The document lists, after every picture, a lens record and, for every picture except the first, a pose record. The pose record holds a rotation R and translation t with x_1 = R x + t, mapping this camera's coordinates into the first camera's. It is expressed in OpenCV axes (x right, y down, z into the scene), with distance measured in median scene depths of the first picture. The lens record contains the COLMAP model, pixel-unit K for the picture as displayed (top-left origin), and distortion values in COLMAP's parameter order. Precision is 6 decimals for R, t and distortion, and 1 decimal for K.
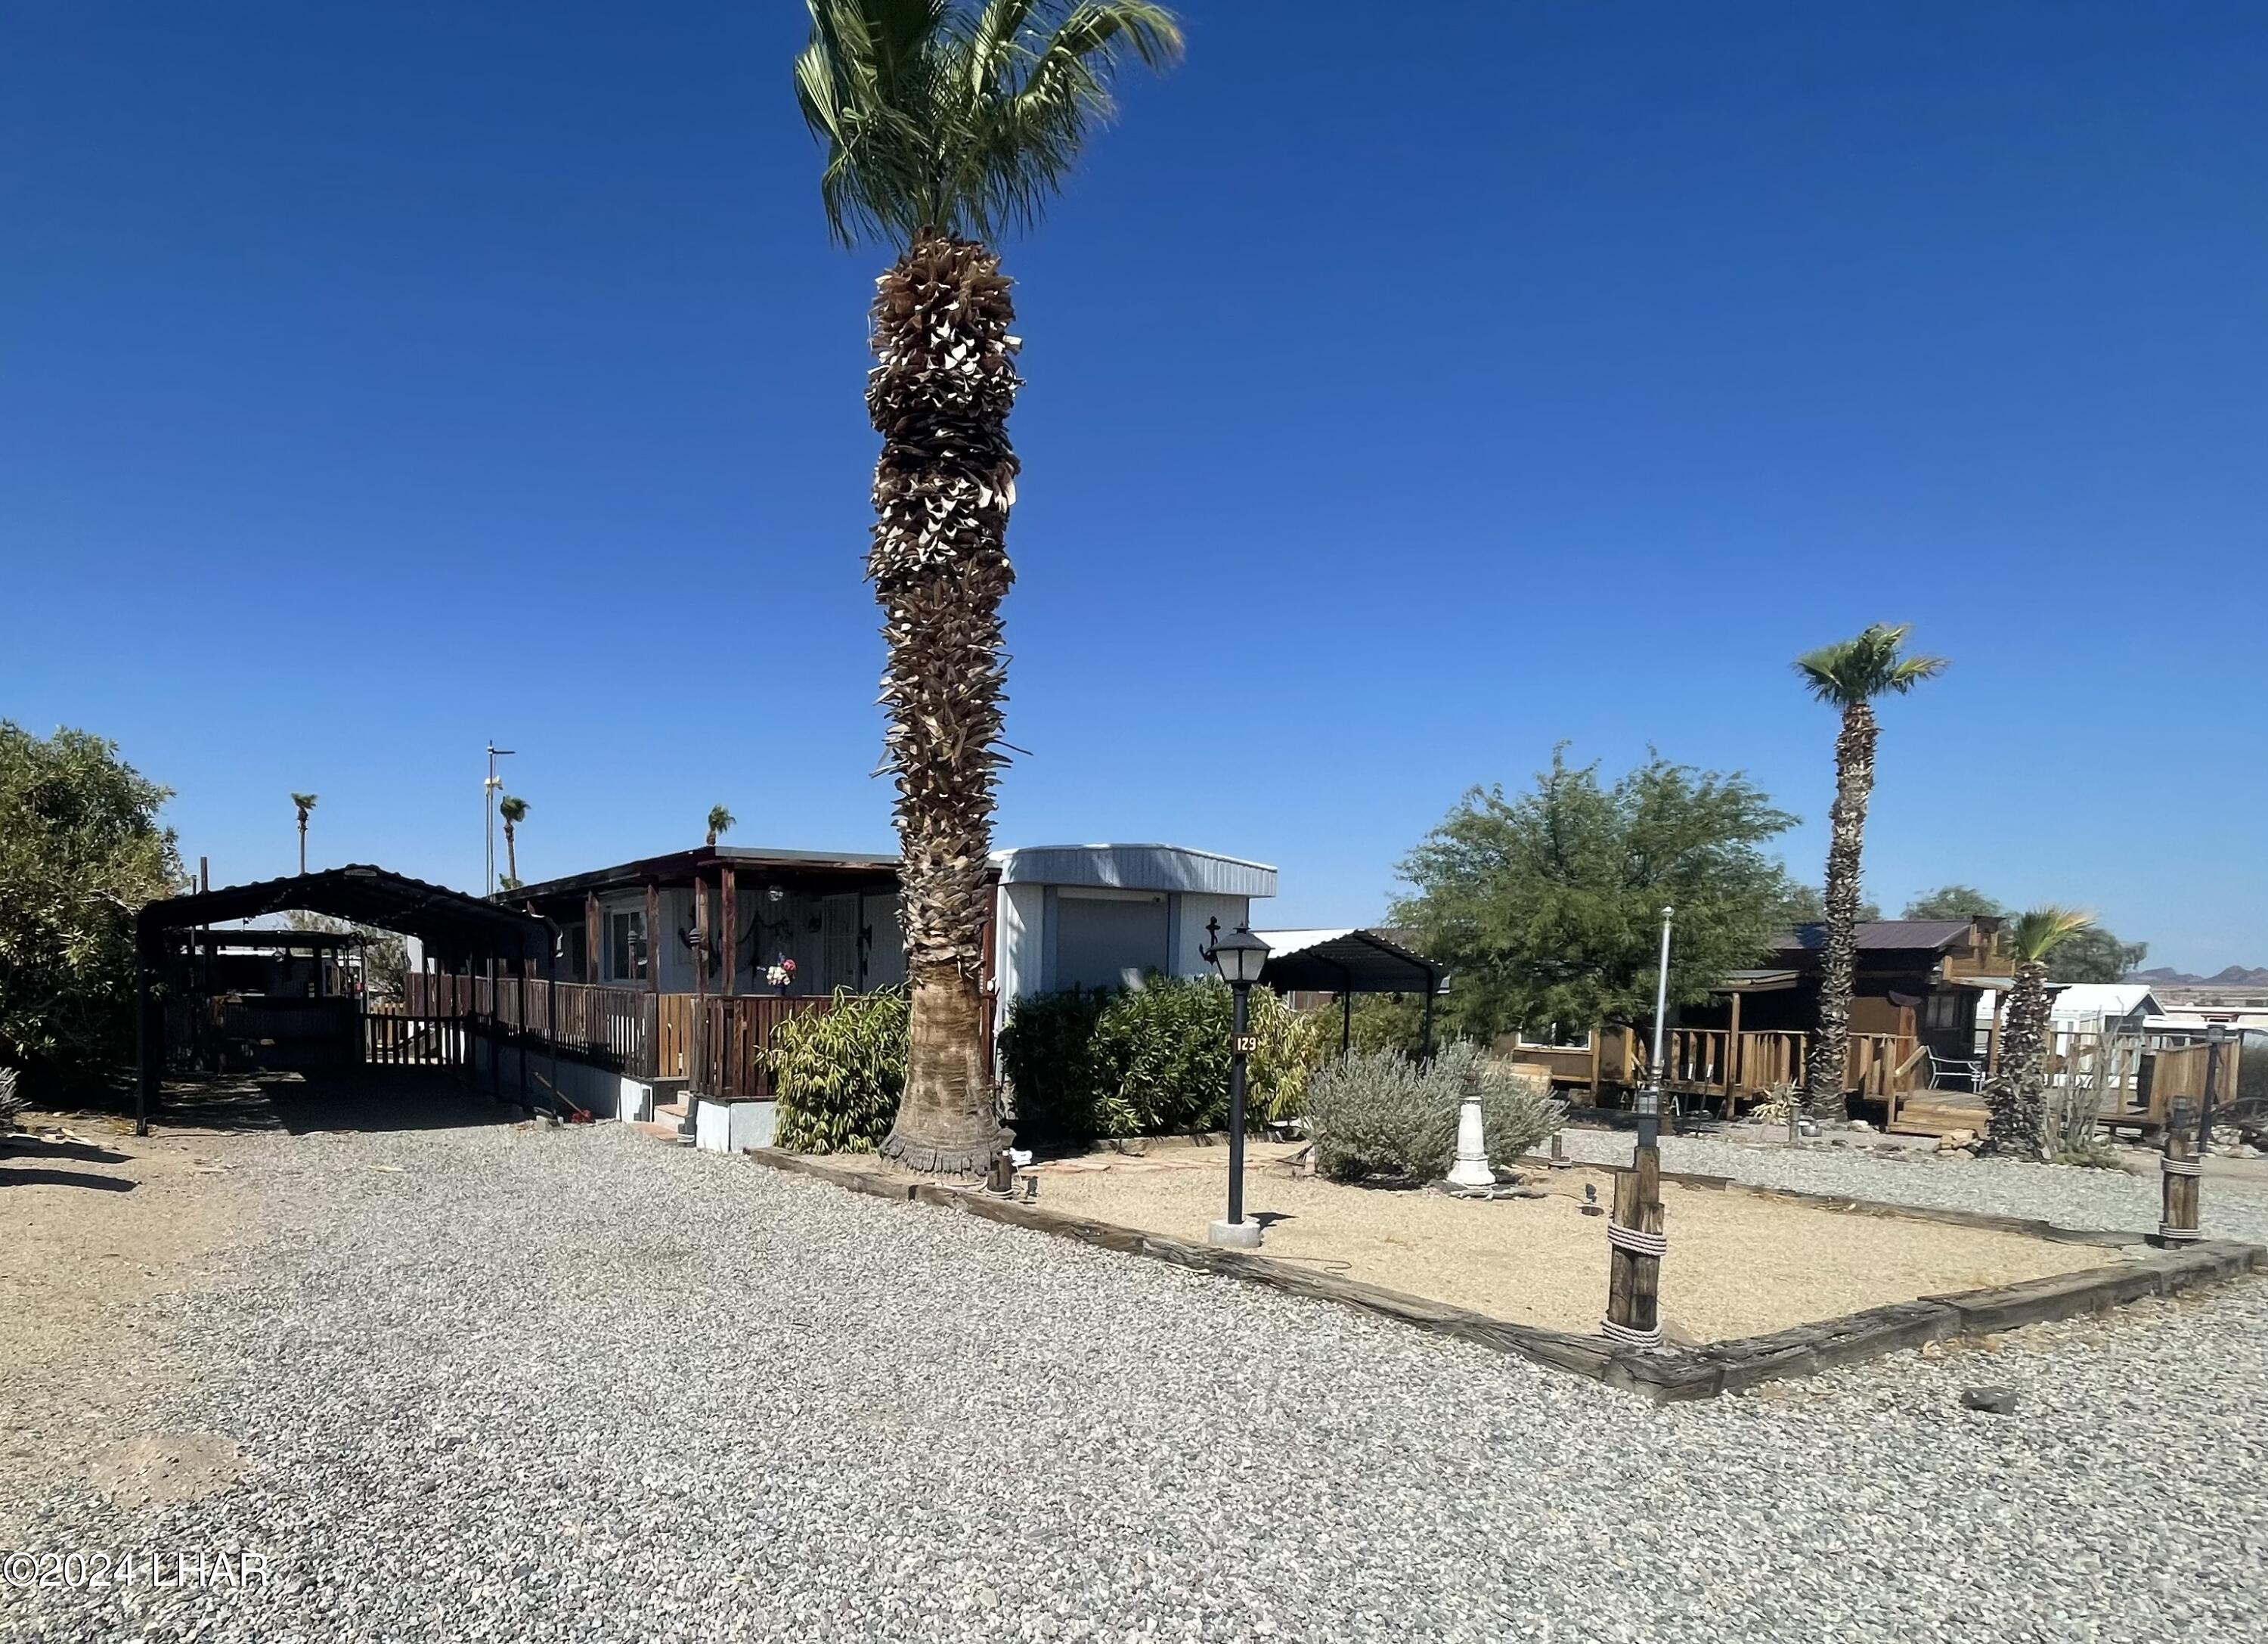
lens RADIAL K [[1187.2, 0, 896.5], [0, 1187.2, 1079.3], [0, 0, 1]] dist [-0.008988, -0.001666]
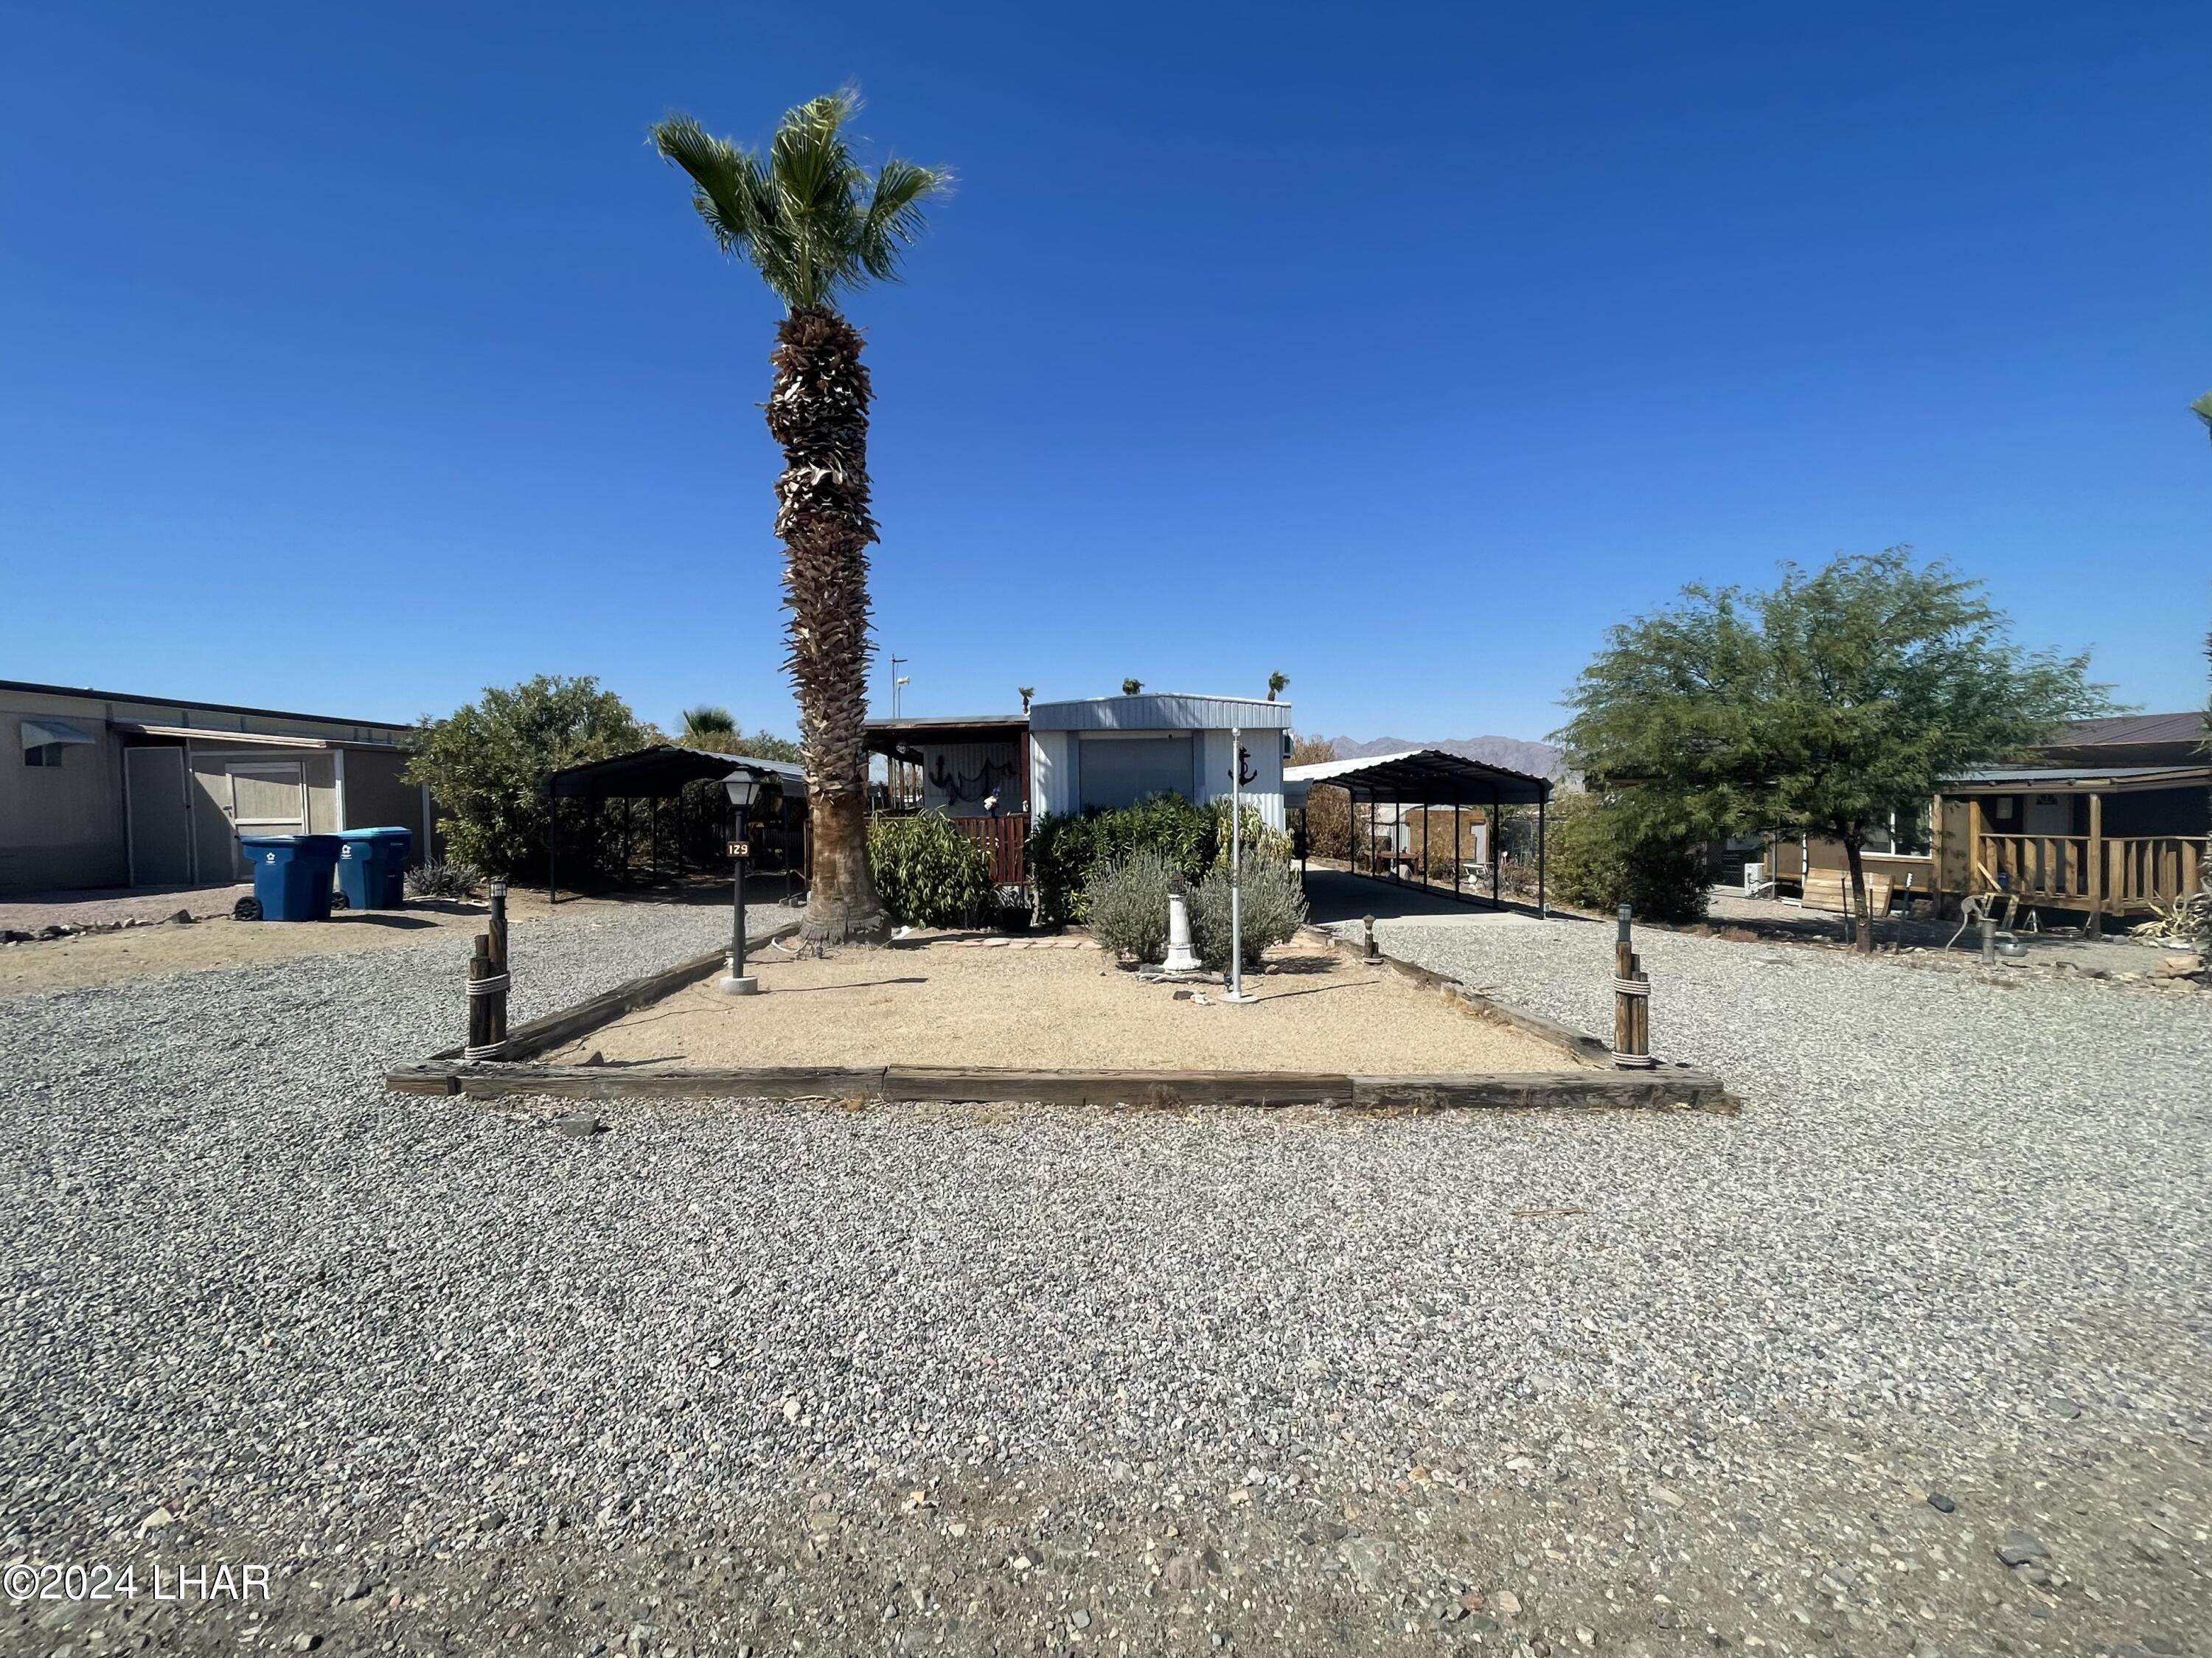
lens RADIAL K [[893.1, 0, 1110.1], [0, 893.1, 836.0], [0, 0, 1]] dist [-0.000101, -0.000104]
pose [[0.895187, -0.007583, -0.445626, 0.612549], [-0.014297, 0.998852, -0.045717, -0.002041], [0.445461, 0.047296, 0.894051, 0.135857]]
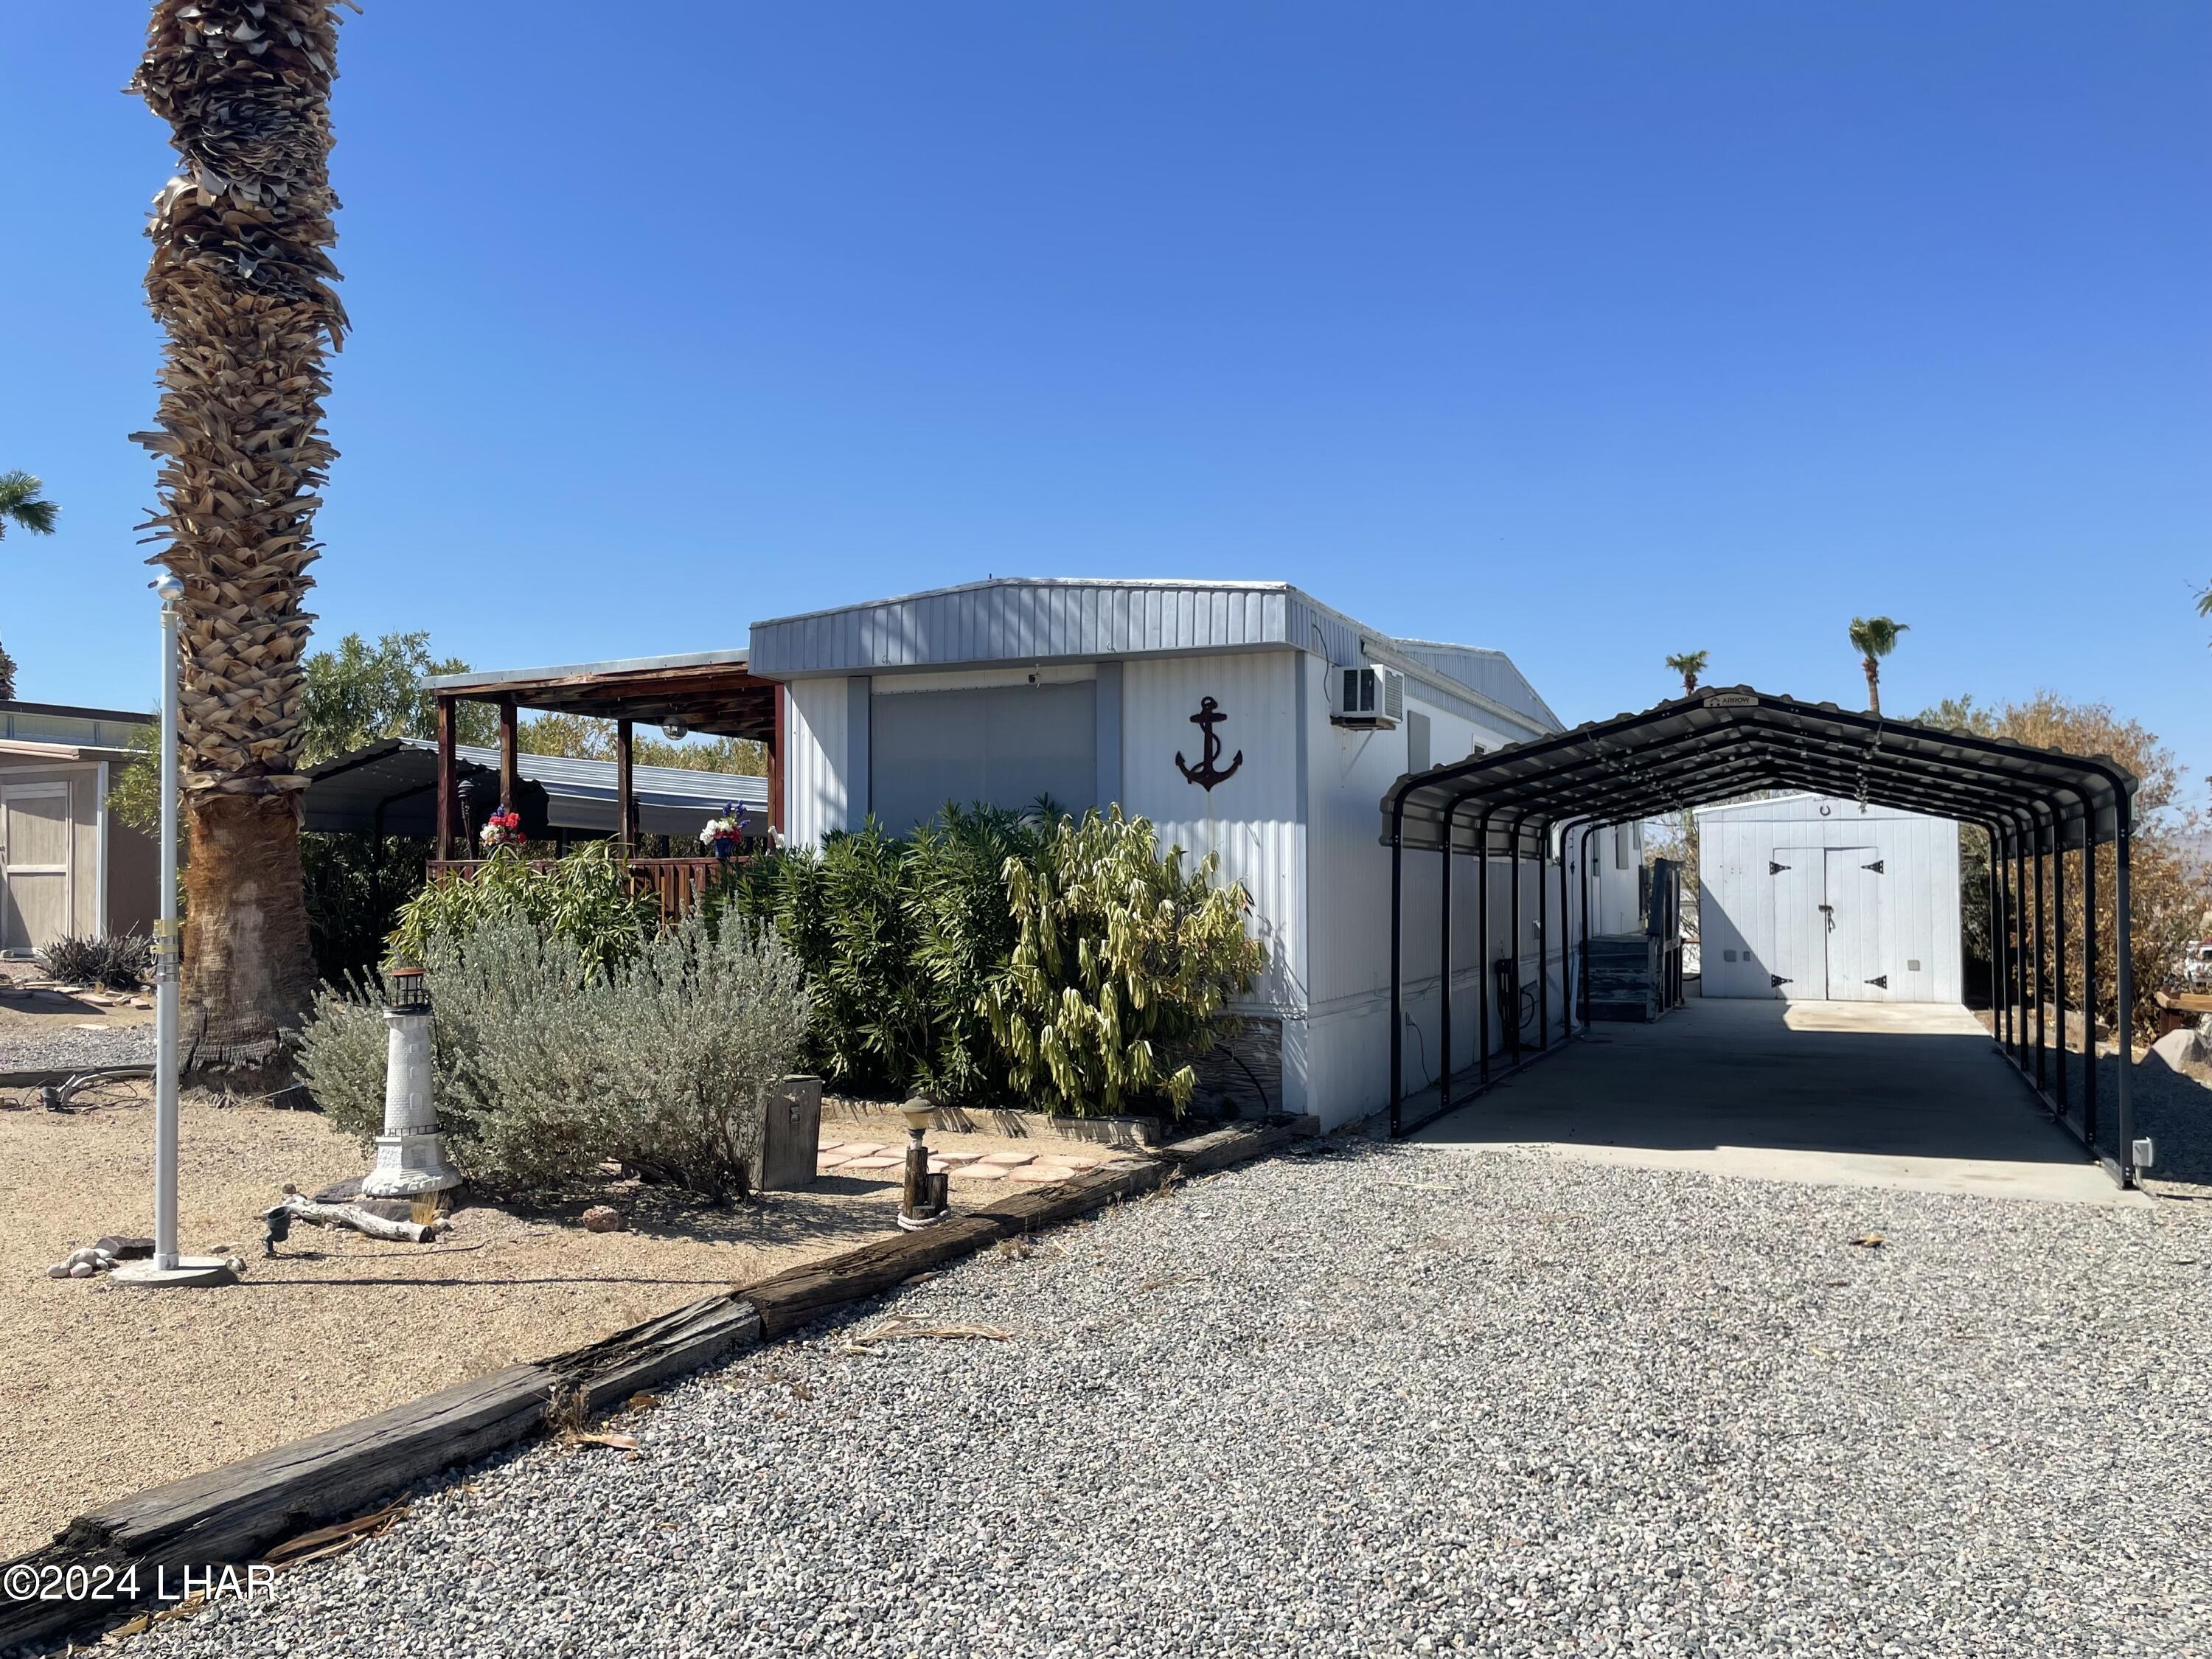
lens RADIAL K [[1678.9, 0, 1107.8], [0, 1678.9, 850.6], [0, 0, 1]] dist [0.082630, -0.105384]
pose [[0.587577, -0.031639, -0.808549, 0.912243], [-0.064805, 0.994186, -0.085997, -0.007434], [0.806569, 0.102928, 0.582111, 0.612897]]
